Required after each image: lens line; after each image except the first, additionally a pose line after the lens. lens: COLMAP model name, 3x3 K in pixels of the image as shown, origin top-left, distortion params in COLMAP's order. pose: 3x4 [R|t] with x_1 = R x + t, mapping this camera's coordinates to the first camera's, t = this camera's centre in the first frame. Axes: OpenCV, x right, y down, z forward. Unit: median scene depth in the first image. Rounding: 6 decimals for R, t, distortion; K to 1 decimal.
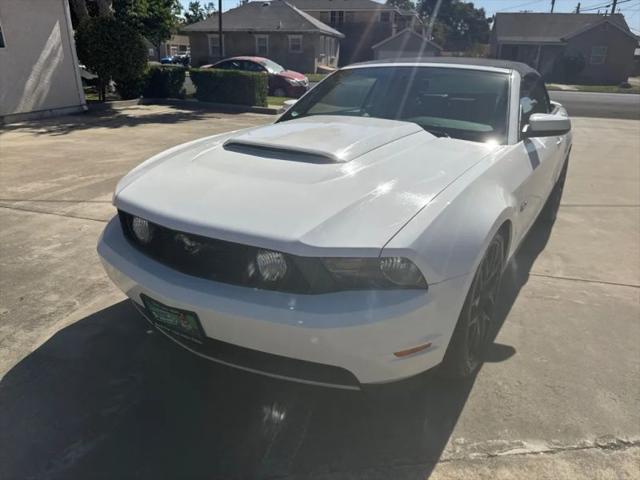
lens RADIAL K [[449.6, 0, 319.4], [0, 449.6, 238.3], [0, 0, 1]] dist [0.038065, -0.051526]
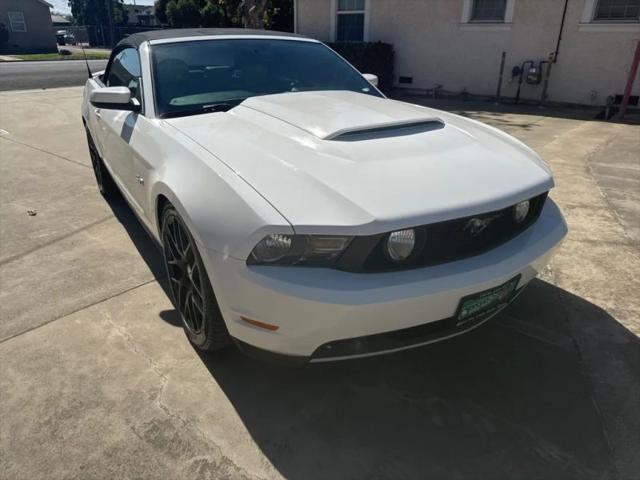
lens RADIAL K [[449.6, 0, 323.2], [0, 449.6, 241.2], [0, 0, 1]] dist [0.038065, -0.051526]
pose [[0.429392, -0.385034, 0.816928, -0.173290], [0.328762, 0.909141, 0.255693, -0.044018], [-0.841153, 0.158782, 0.516962, 0.106030]]
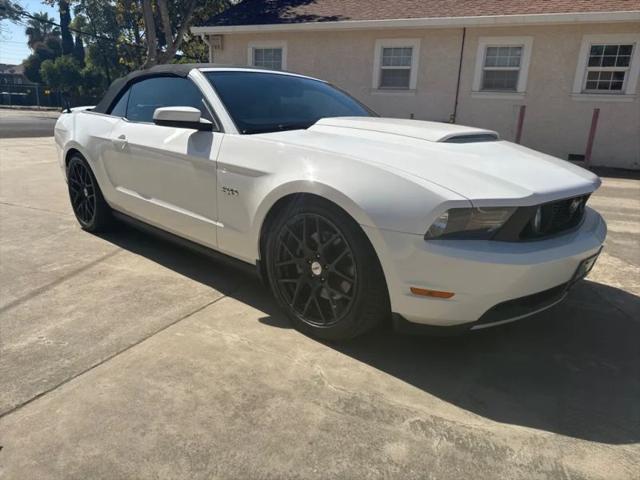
lens RADIAL K [[449.6, 0, 323.1], [0, 449.6, 239.7], [0, 0, 1]] dist [0.038065, -0.051526]
pose [[0.188528, -0.281073, 0.940986, -0.221031], [0.321257, 0.923102, 0.211366, -0.052714], [-0.928036, 0.262450, 0.264327, 0.182373]]
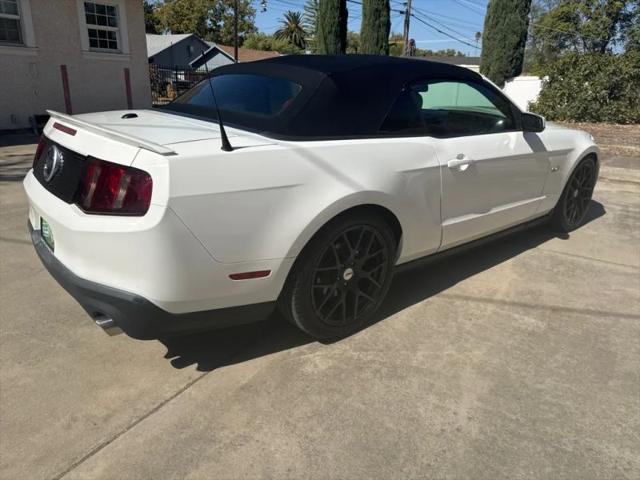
lens RADIAL K [[449.6, 0, 323.6], [0, 449.6, 241.9], [0, 0, 1]] dist [0.038065, -0.051526]
pose [[-0.956374, -0.147716, 0.252048, 0.018907], [0.051842, 0.763248, 0.644023, -0.197238], [-0.287507, 0.628994, -0.722293, 0.536045]]
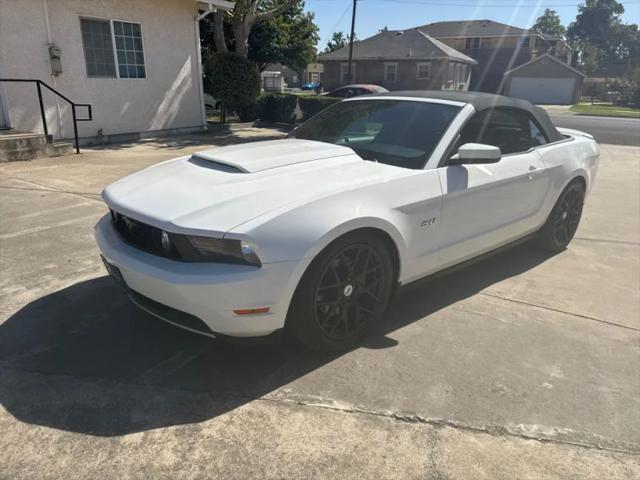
lens RADIAL K [[449.6, 0, 321.3], [0, 449.6, 238.1], [0, 0, 1]] dist [0.038065, -0.051526]
pose [[0.960143, 0.090418, -0.264479, 0.094291], [-0.103653, 0.993944, -0.036493, 0.007127], [0.259578, 0.062452, 0.963701, -0.031559]]
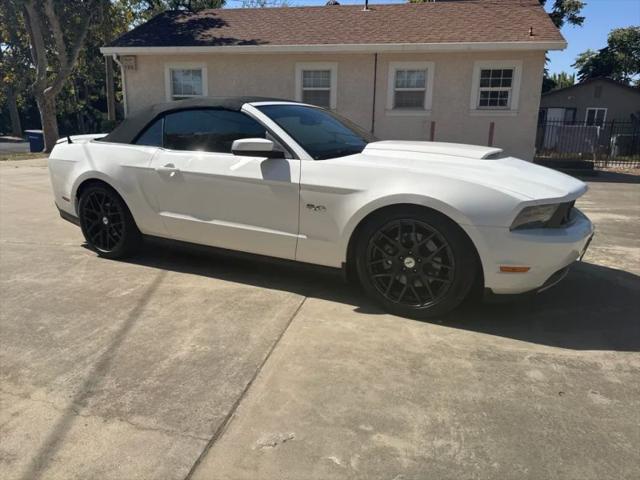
lens RADIAL K [[449.6, 0, 318.8], [0, 449.6, 237.9], [0, 0, 1]] dist [0.038065, -0.051526]
pose [[-0.055836, -0.255460, 0.965206, -0.267766], [0.346408, 0.901709, 0.258694, -0.089091], [-0.936421, 0.348800, 0.038146, 0.260646]]
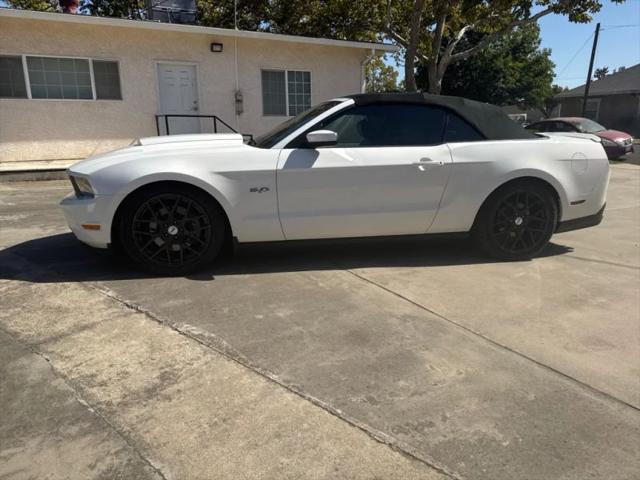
lens RADIAL K [[449.6, 0, 318.6], [0, 449.6, 239.2], [0, 0, 1]] dist [0.038065, -0.051526]
pose [[0.690221, 0.148233, -0.708253, 0.302113], [-0.245266, 0.968777, -0.036262, 0.015302], [0.680764, 0.198739, 0.705027, 0.034134]]
